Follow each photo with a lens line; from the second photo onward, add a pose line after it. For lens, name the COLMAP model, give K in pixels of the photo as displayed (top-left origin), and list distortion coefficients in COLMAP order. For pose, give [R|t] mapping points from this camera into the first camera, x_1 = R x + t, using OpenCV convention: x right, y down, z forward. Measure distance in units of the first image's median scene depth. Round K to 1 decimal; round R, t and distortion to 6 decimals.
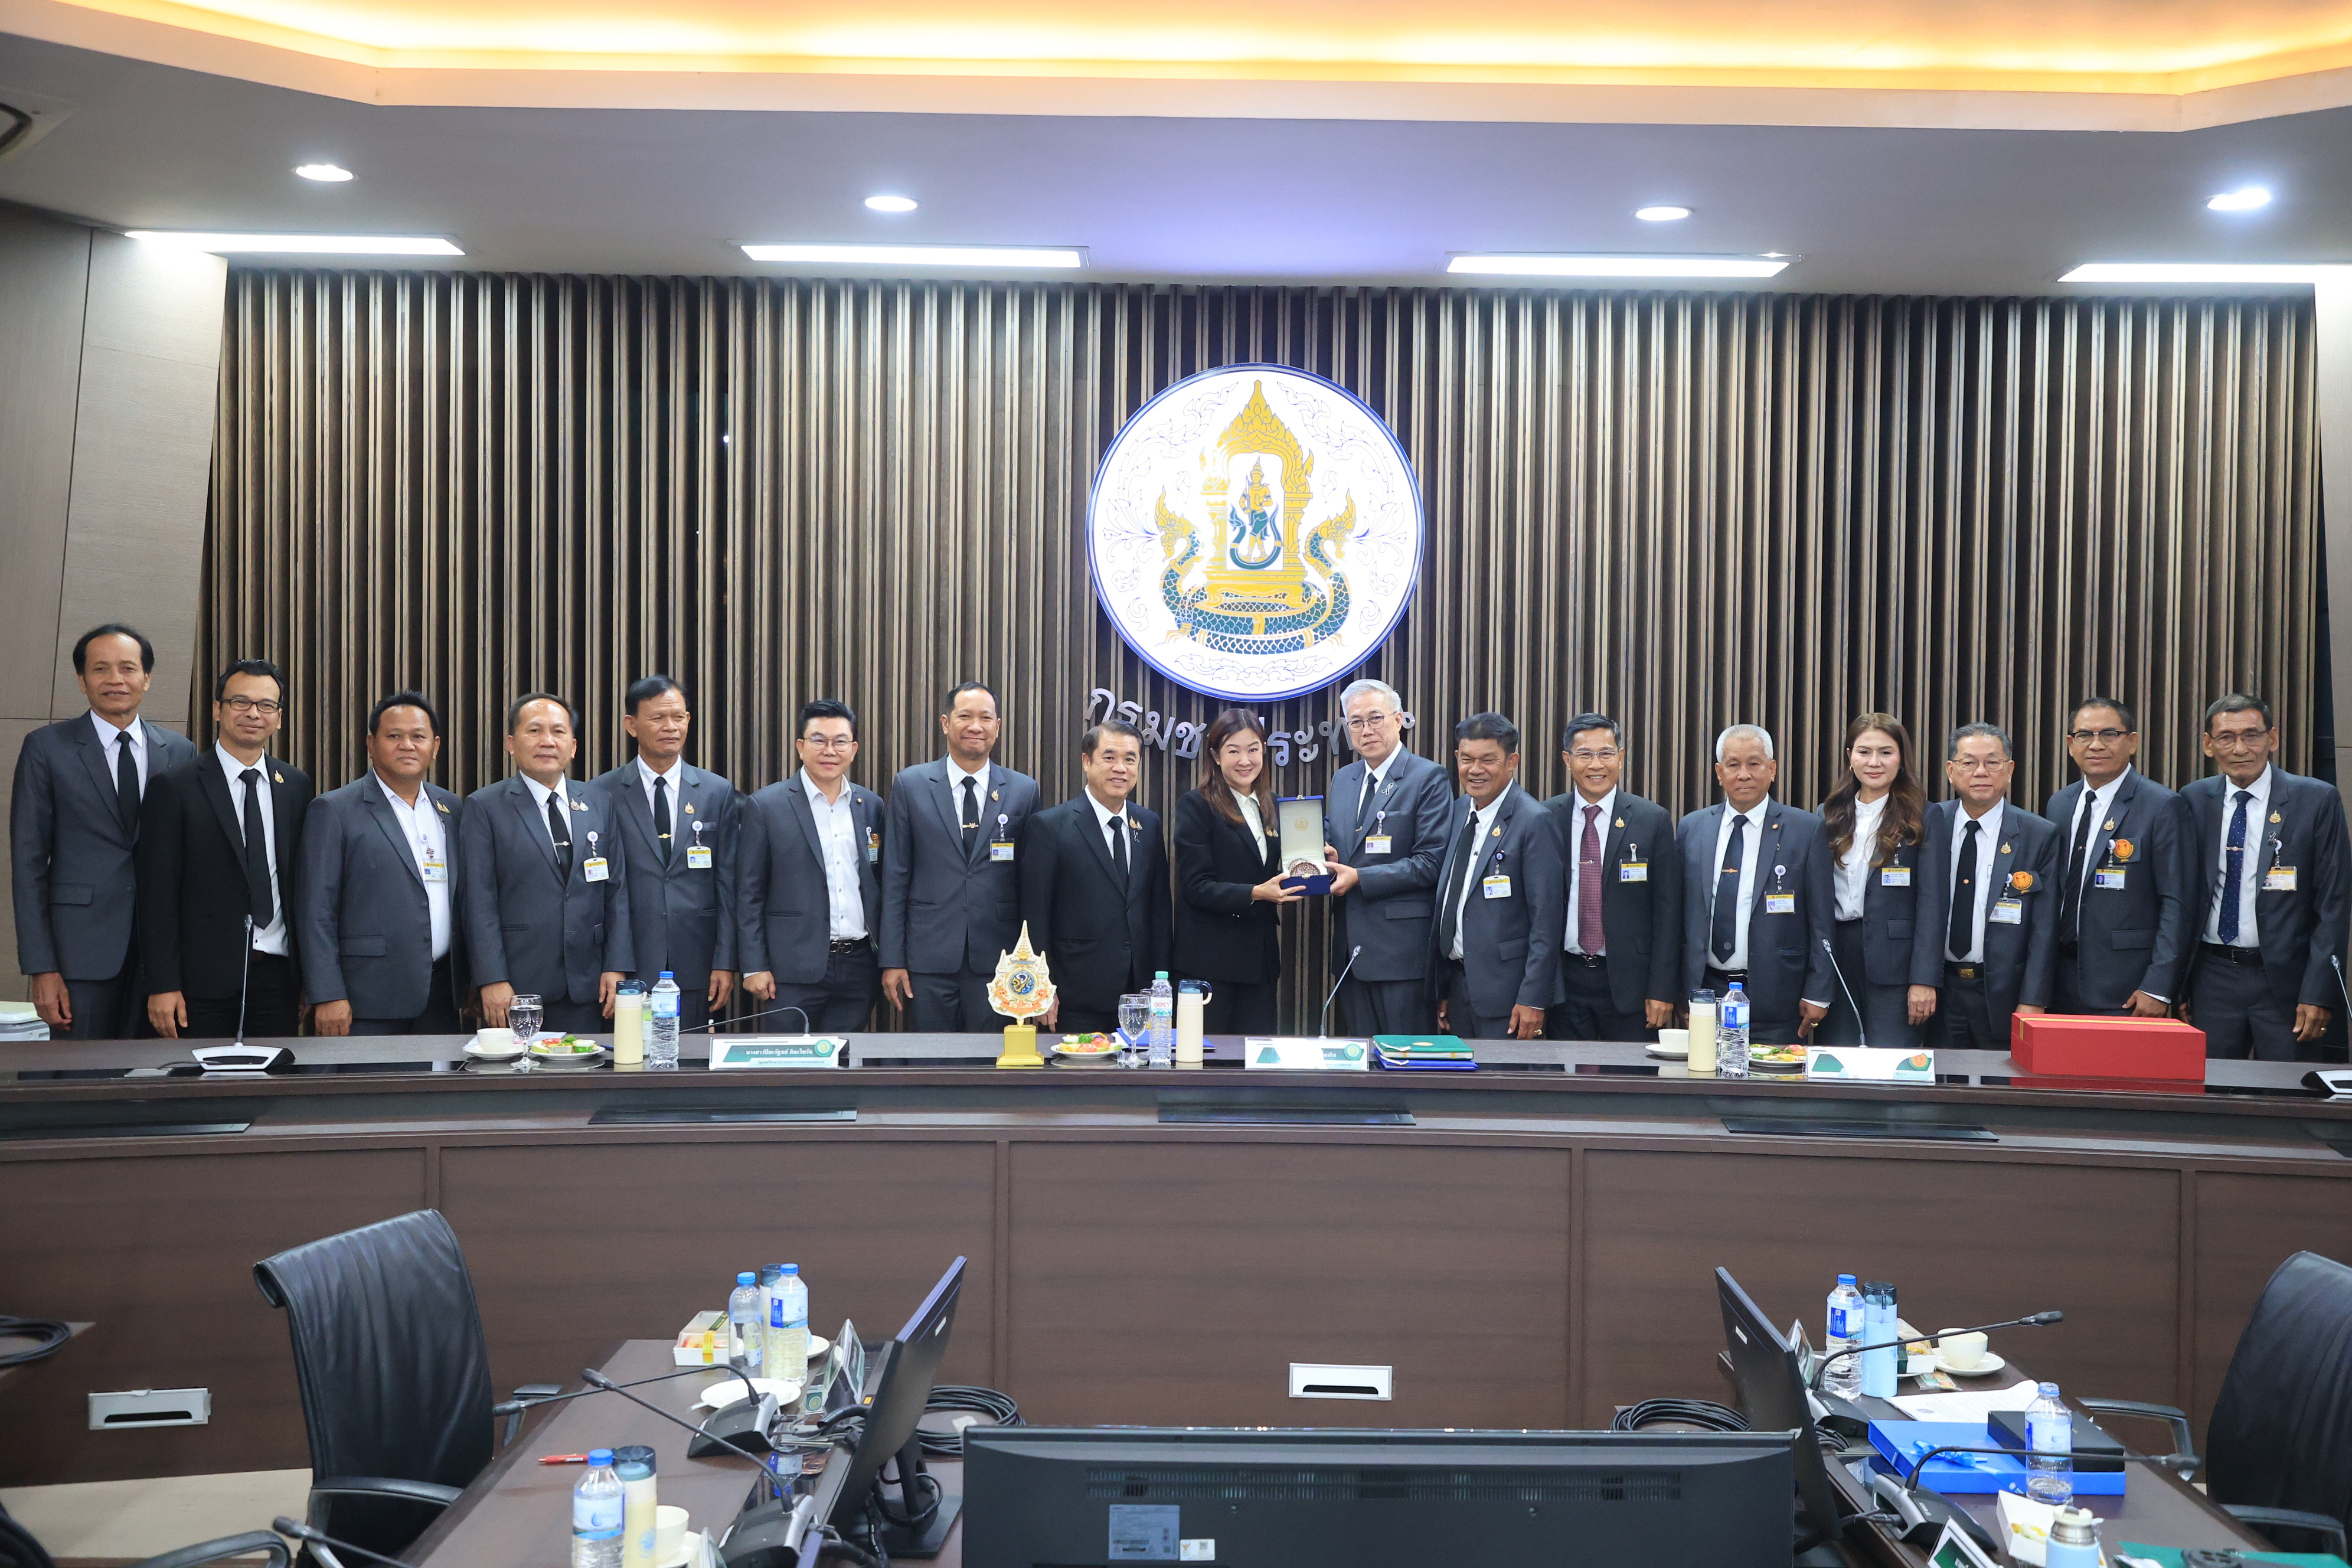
lens RADIAL K [[2258.9, 0, 1176.0], [0, 2258.9, 784.0], [0, 0, 1]] dist [0.047051, 0.005901]
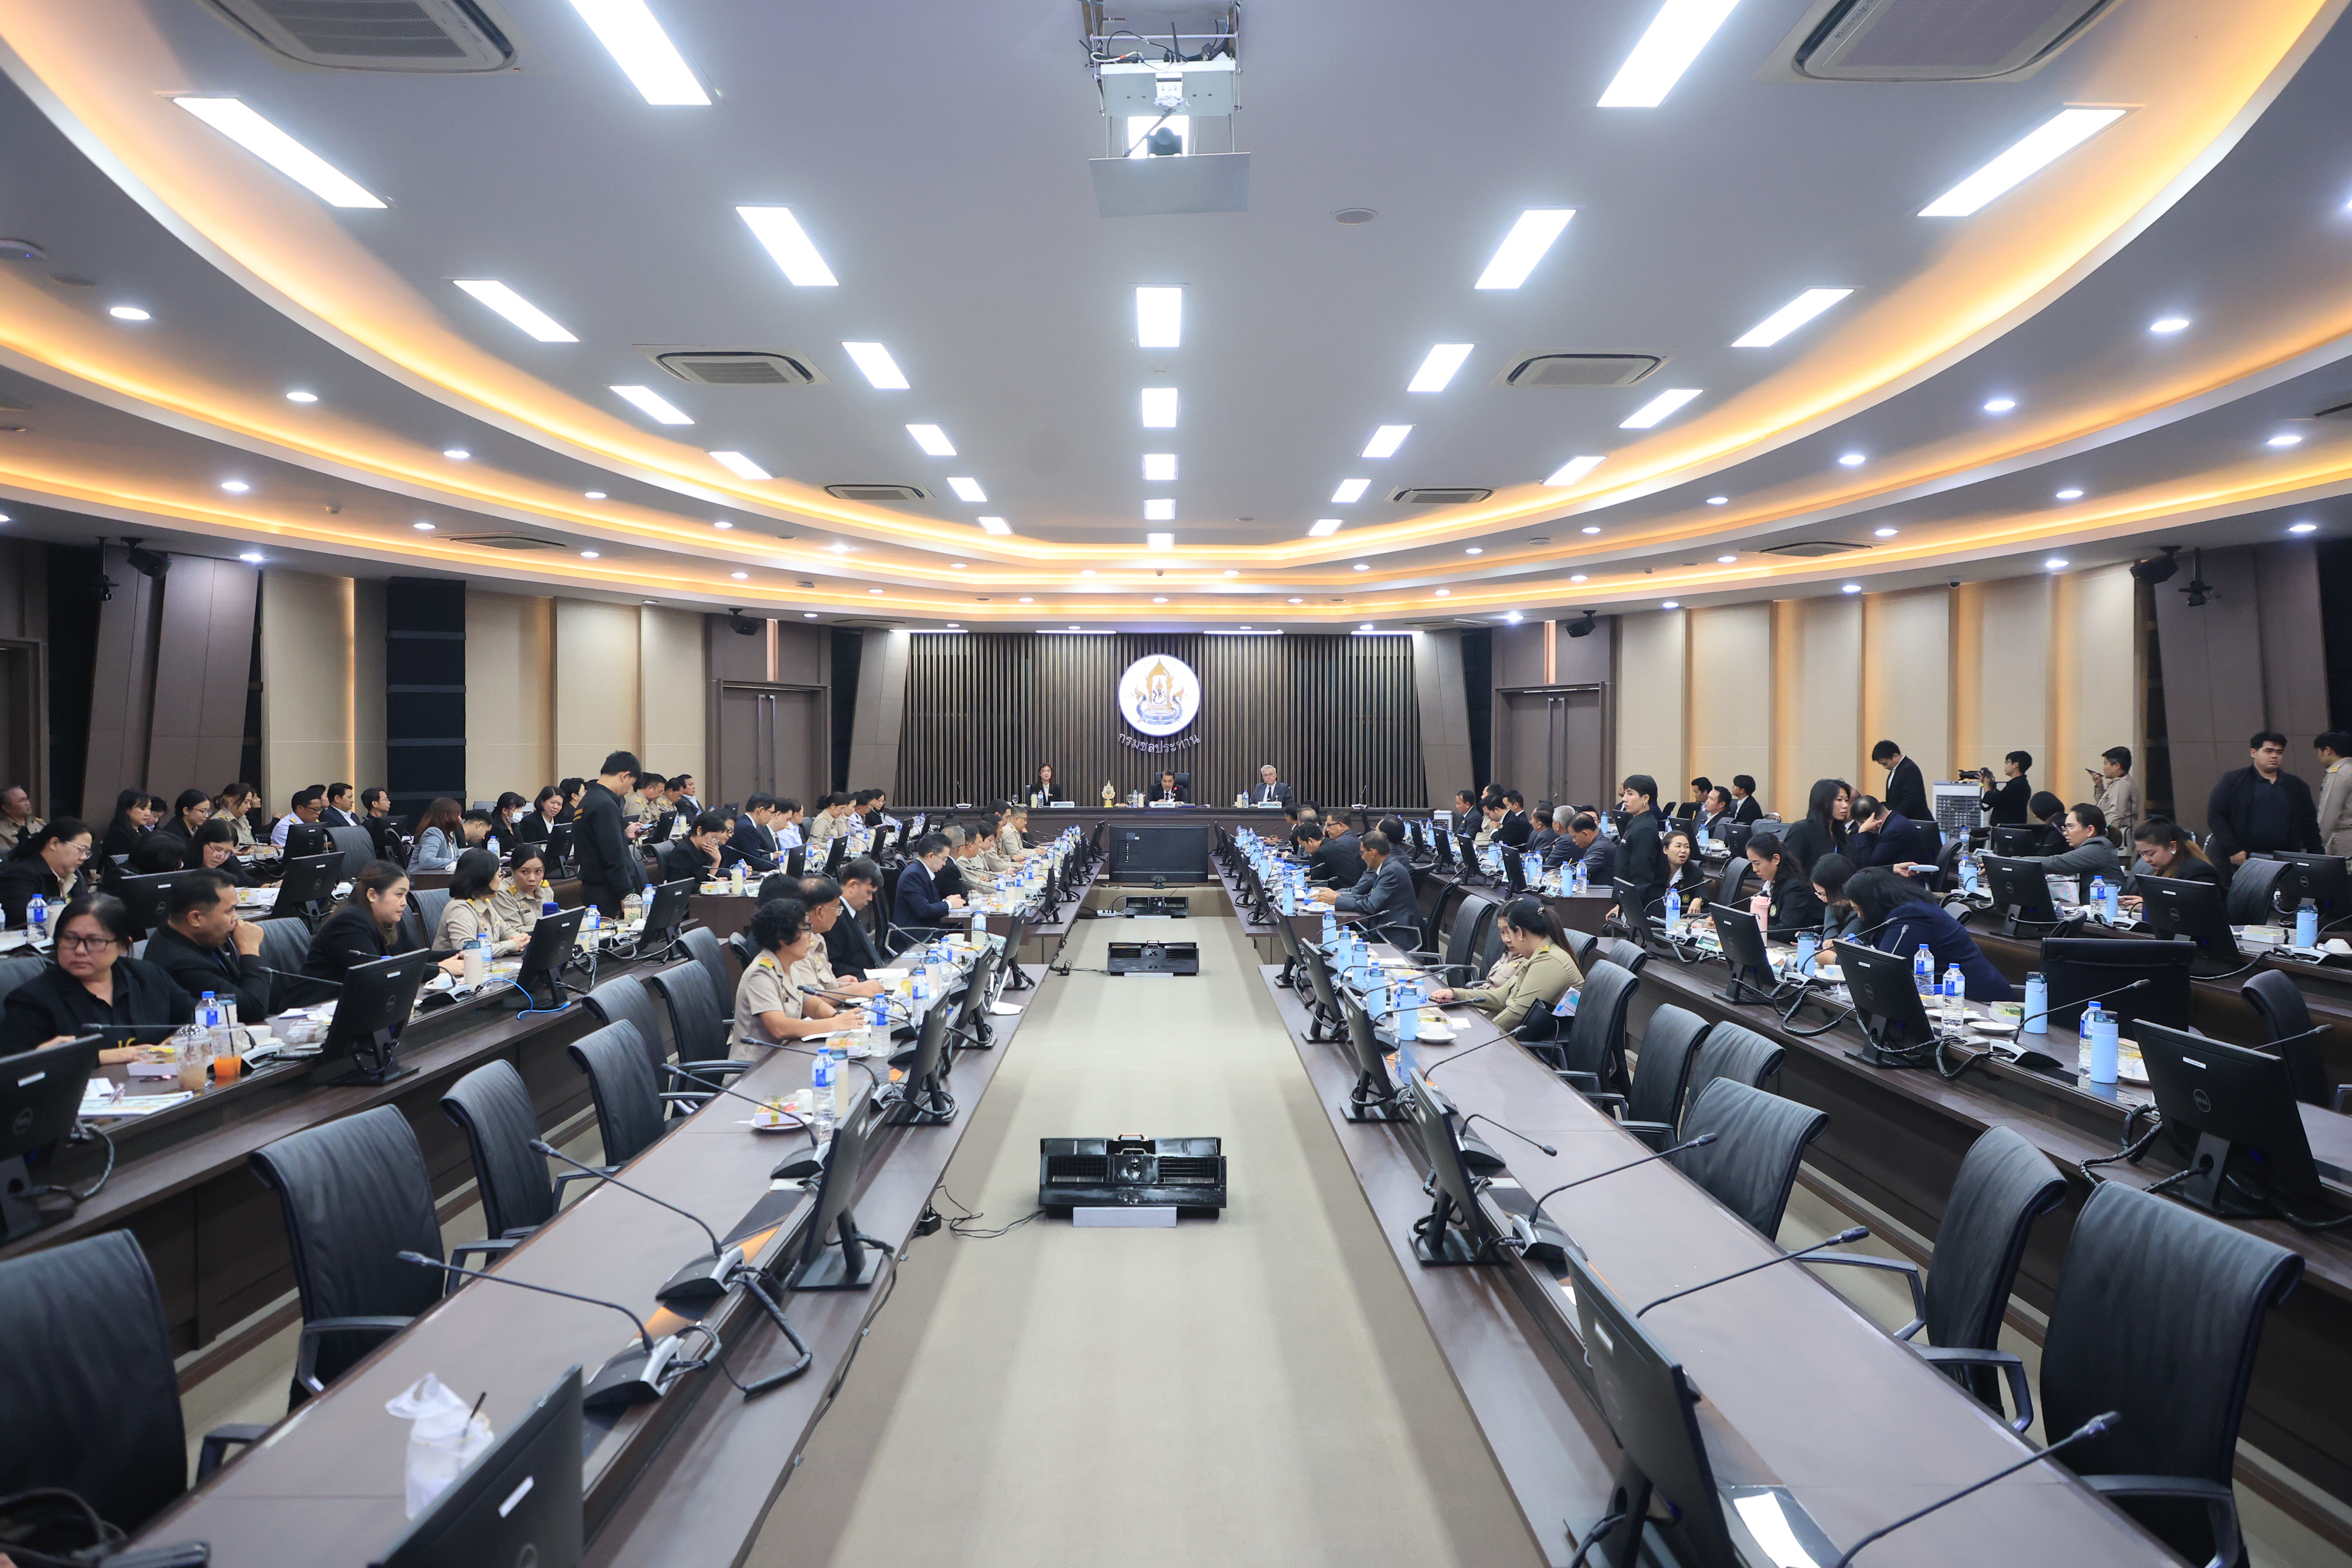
lens RADIAL K [[2201.8, 0, 1177.5], [0, 2201.8, 790.5], [0, 0, 1]] dist [0.380395, 0.000495]
pose [[0.999939, -0.011017, 0.000661, 0.088953], [0.011021, 0.999923, -0.005648, 0.115128], [-0.000598, 0.005655, 0.999984, -4.150183]]
